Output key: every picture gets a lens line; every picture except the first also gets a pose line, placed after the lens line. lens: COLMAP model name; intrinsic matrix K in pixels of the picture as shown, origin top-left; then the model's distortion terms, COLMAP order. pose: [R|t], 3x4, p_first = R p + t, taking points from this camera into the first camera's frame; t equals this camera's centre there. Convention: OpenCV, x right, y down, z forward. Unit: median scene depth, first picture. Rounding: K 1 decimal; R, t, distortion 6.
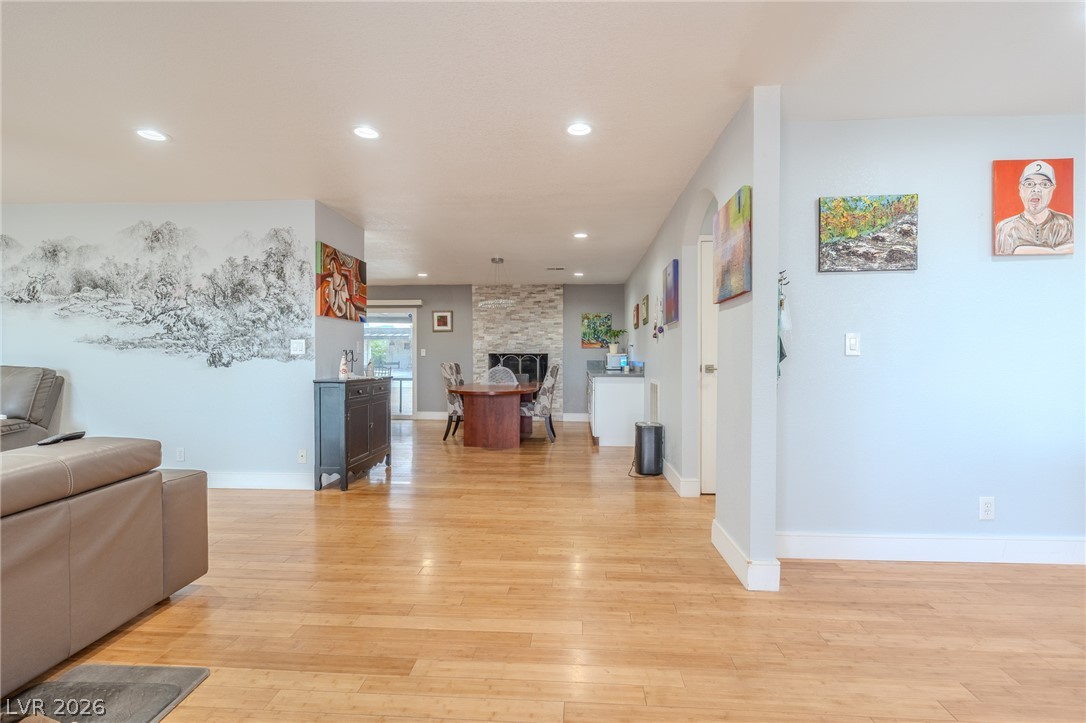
lens RADIAL K [[492.3, 0, 541.3], [0, 492.3, 359.8], [0, 0, 1]] dist [-0.005747, 0.002687]
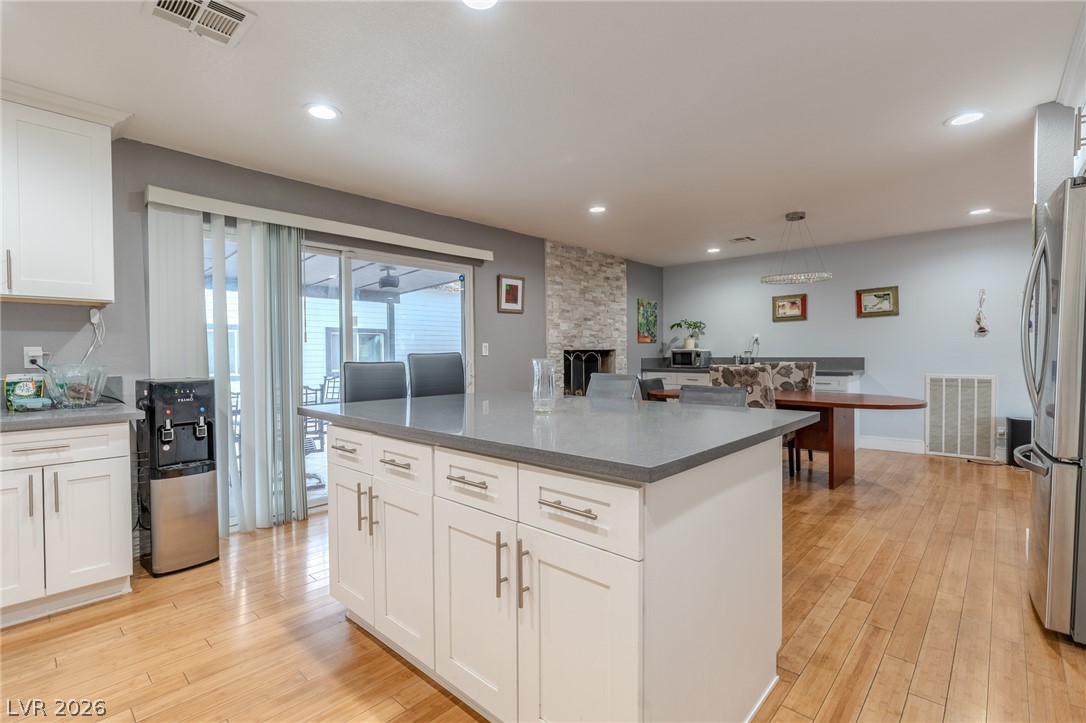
lens RADIAL K [[492.3, 0, 542.1], [0, 492.3, 361.6], [0, 0, 1]] dist [-0.005747, 0.002687]
pose [[0.638622, -0.024237, 0.769139, -0.625716], [0.017635, 0.999702, 0.016861, -0.009244], [-0.769319, 0.002796, 0.638859, 0.610509]]
